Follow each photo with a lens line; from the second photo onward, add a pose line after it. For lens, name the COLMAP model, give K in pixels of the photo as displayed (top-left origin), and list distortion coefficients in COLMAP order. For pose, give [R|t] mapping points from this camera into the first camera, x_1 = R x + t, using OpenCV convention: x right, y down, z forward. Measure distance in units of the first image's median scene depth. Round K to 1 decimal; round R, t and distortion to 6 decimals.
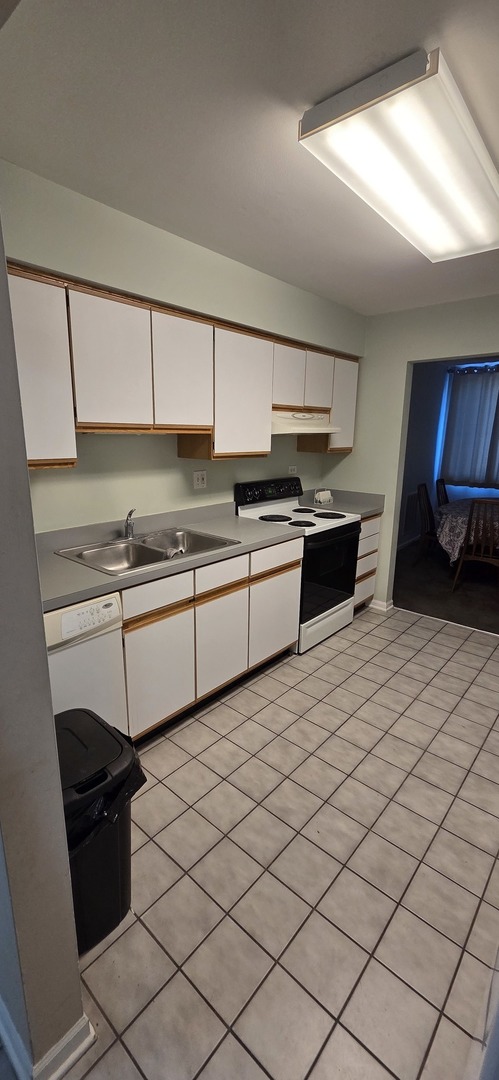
lens RADIAL K [[441.1, 0, 244.3], [0, 441.1, 538.4], [0, 0, 1]] dist [-0.000658, -0.000379]
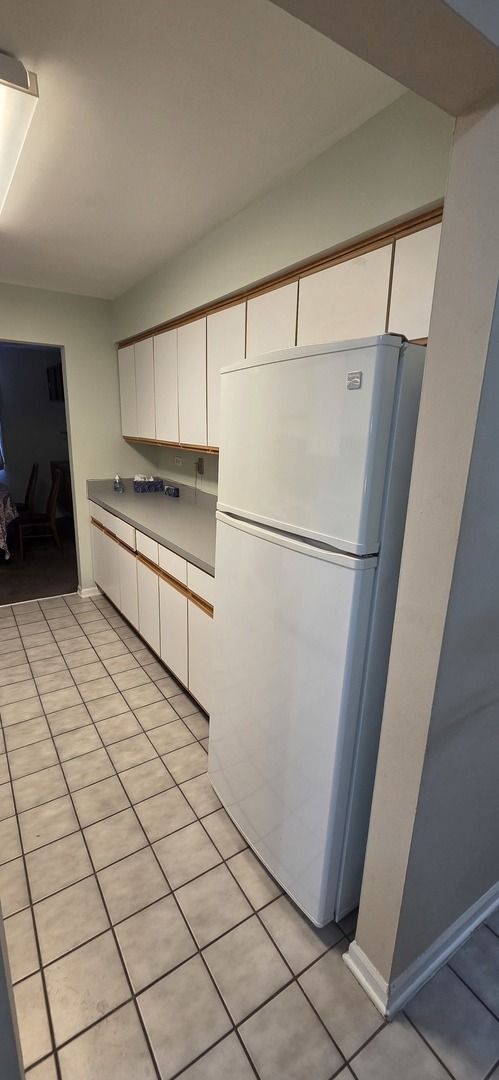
lens RADIAL K [[441.1, 0, 245.5], [0, 441.1, 540.2], [0, 0, 1]] dist [-0.000658, -0.000379]
pose [[0.266343, -0.250128, 0.930859, -0.438779], [0.203103, 0.958623, 0.199475, -0.054290], [-0.942237, 0.135931, 0.306124, 0.184951]]
